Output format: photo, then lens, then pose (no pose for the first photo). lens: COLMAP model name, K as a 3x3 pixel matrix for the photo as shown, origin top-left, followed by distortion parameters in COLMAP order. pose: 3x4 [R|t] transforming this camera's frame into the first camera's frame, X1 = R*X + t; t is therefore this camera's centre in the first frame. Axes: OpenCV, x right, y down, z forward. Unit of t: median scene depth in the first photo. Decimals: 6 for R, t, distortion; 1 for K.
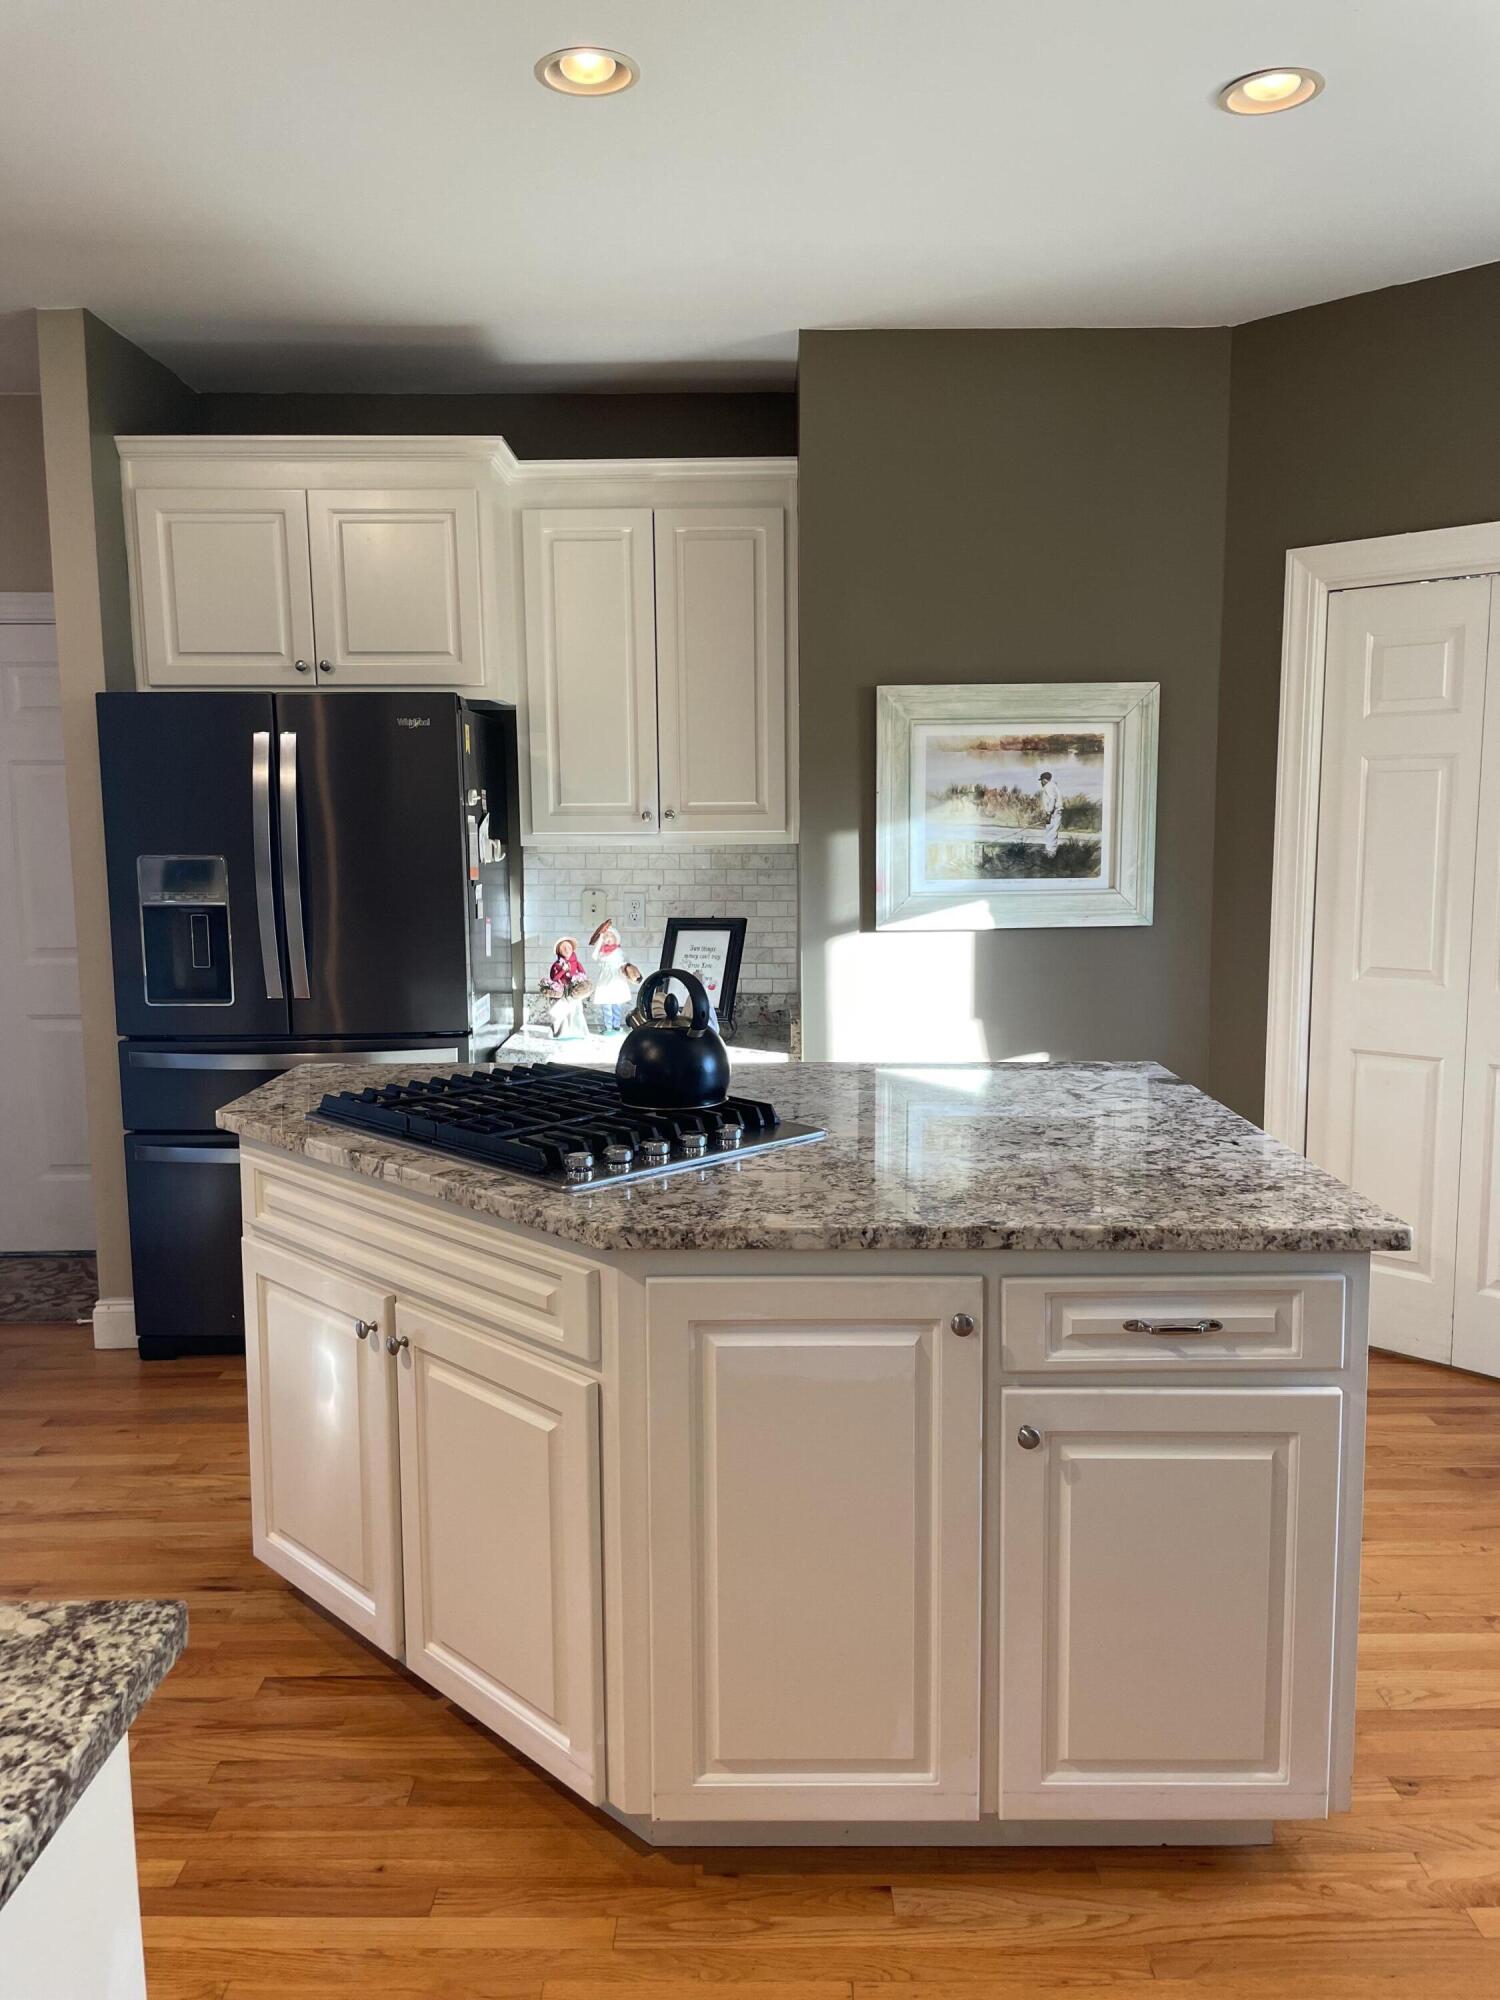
lens RADIAL K [[1509.1, 0, 760.2], [0, 1509.1, 993.8], [0, 0, 1]] dist [0.116234, -0.157288]
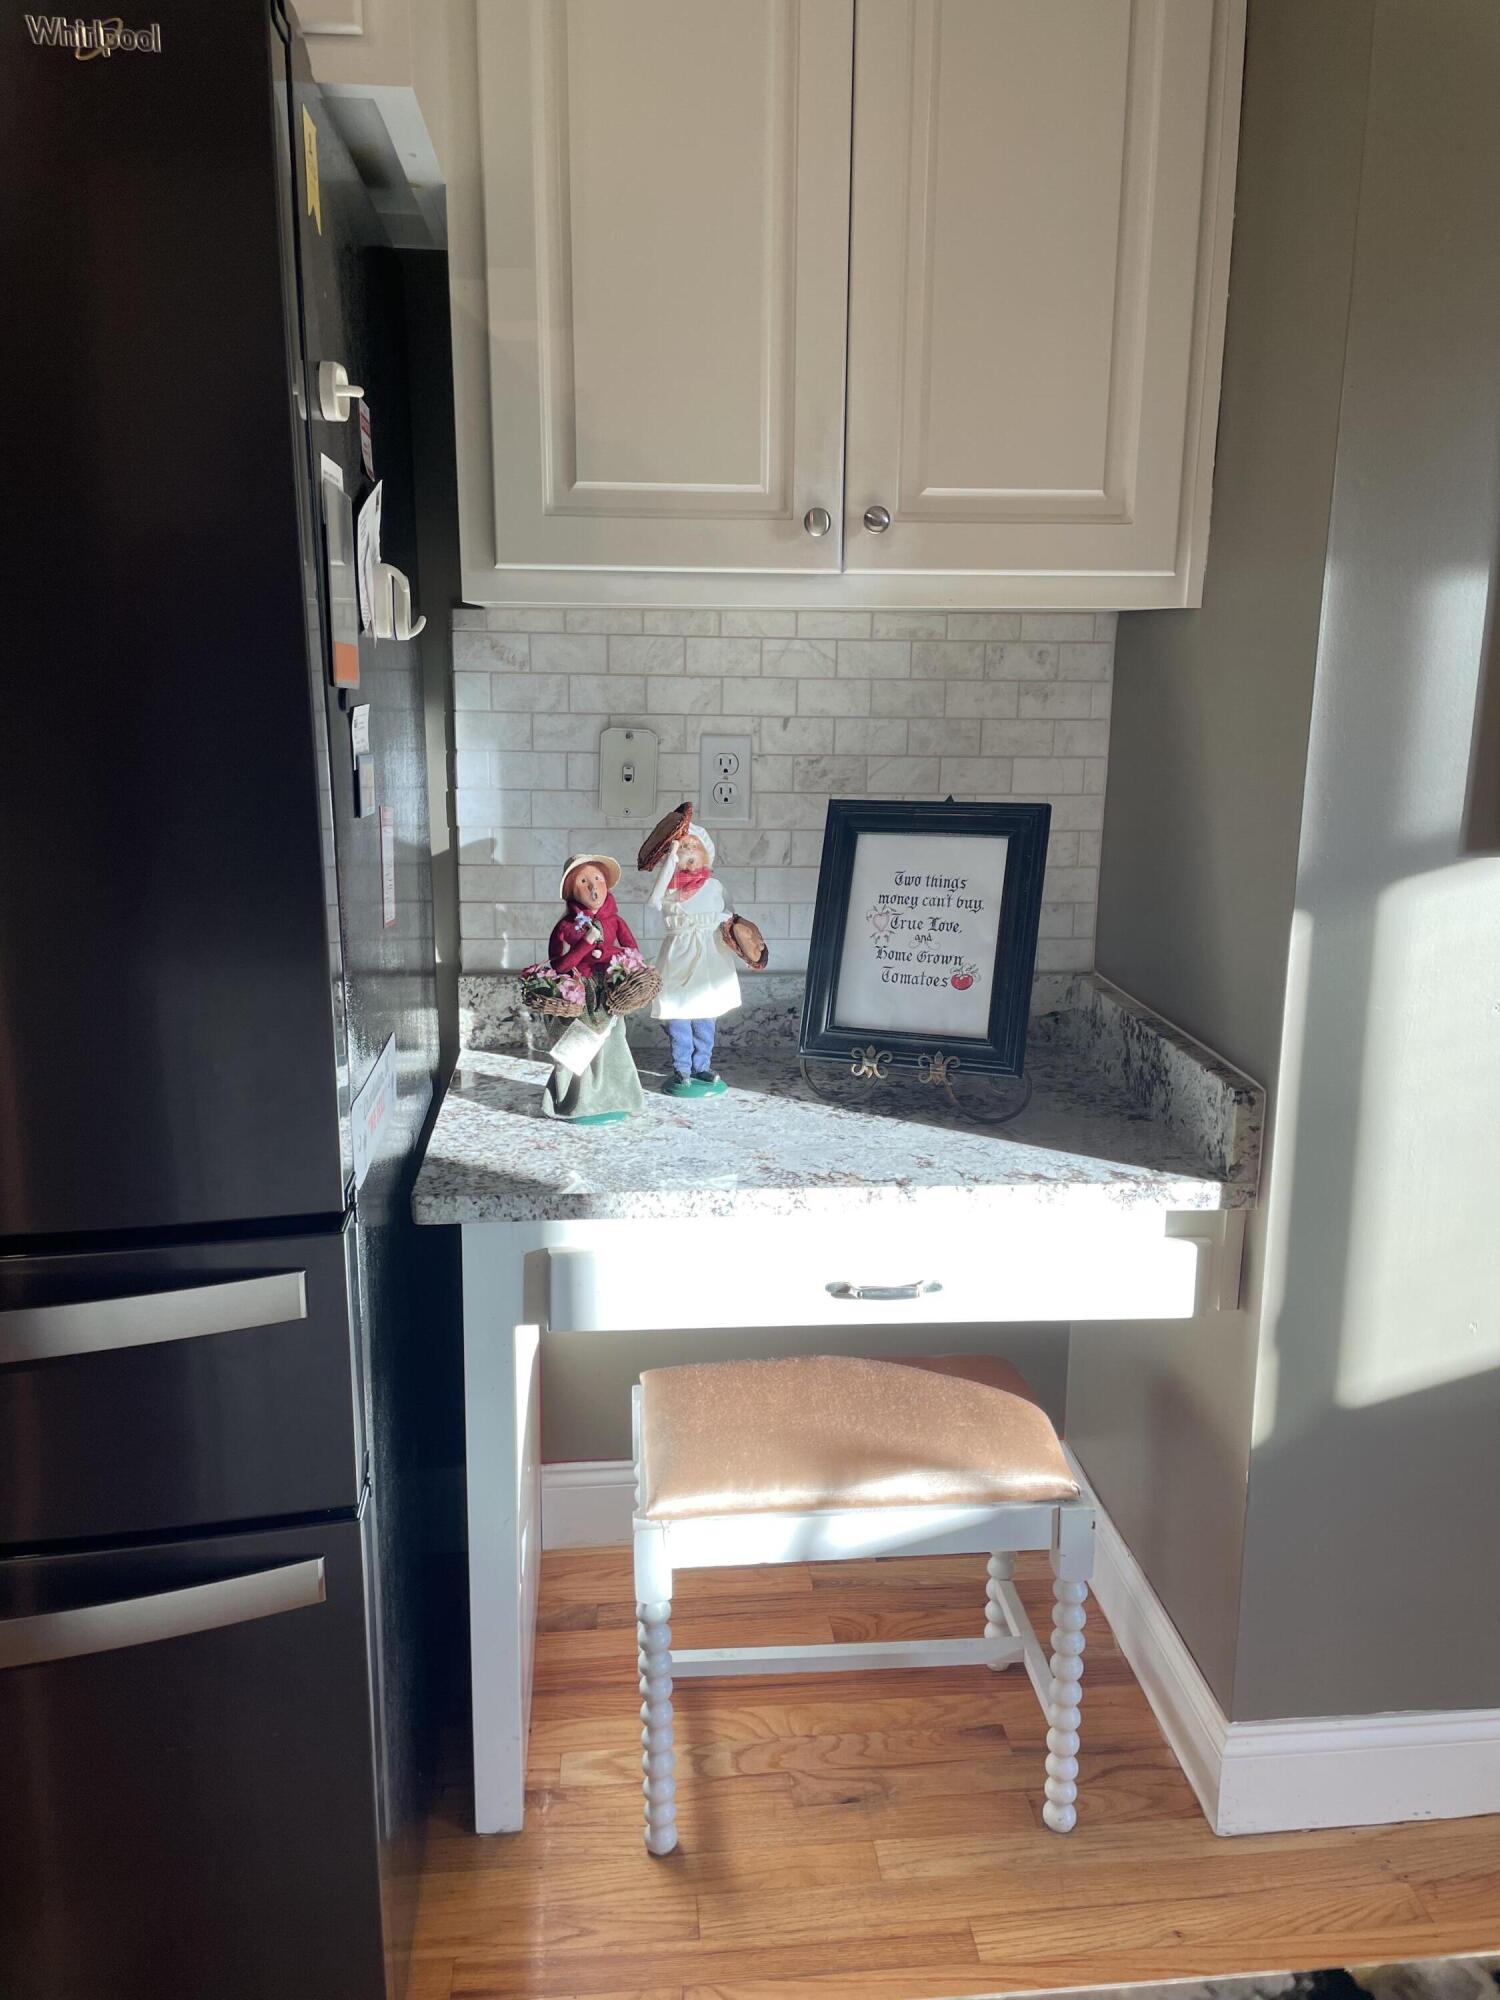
lens RADIAL K [[1509.1, 0, 760.2], [0, 1509.1, 993.8], [0, 0, 1]] dist [0.116234, -0.157288]
pose [[0.994892, -0.005615, 0.100787, -0.123089], [-0.005041, 0.994442, 0.105168, -0.042186], [-0.100817, -0.105139, 0.989334, 0.613348]]
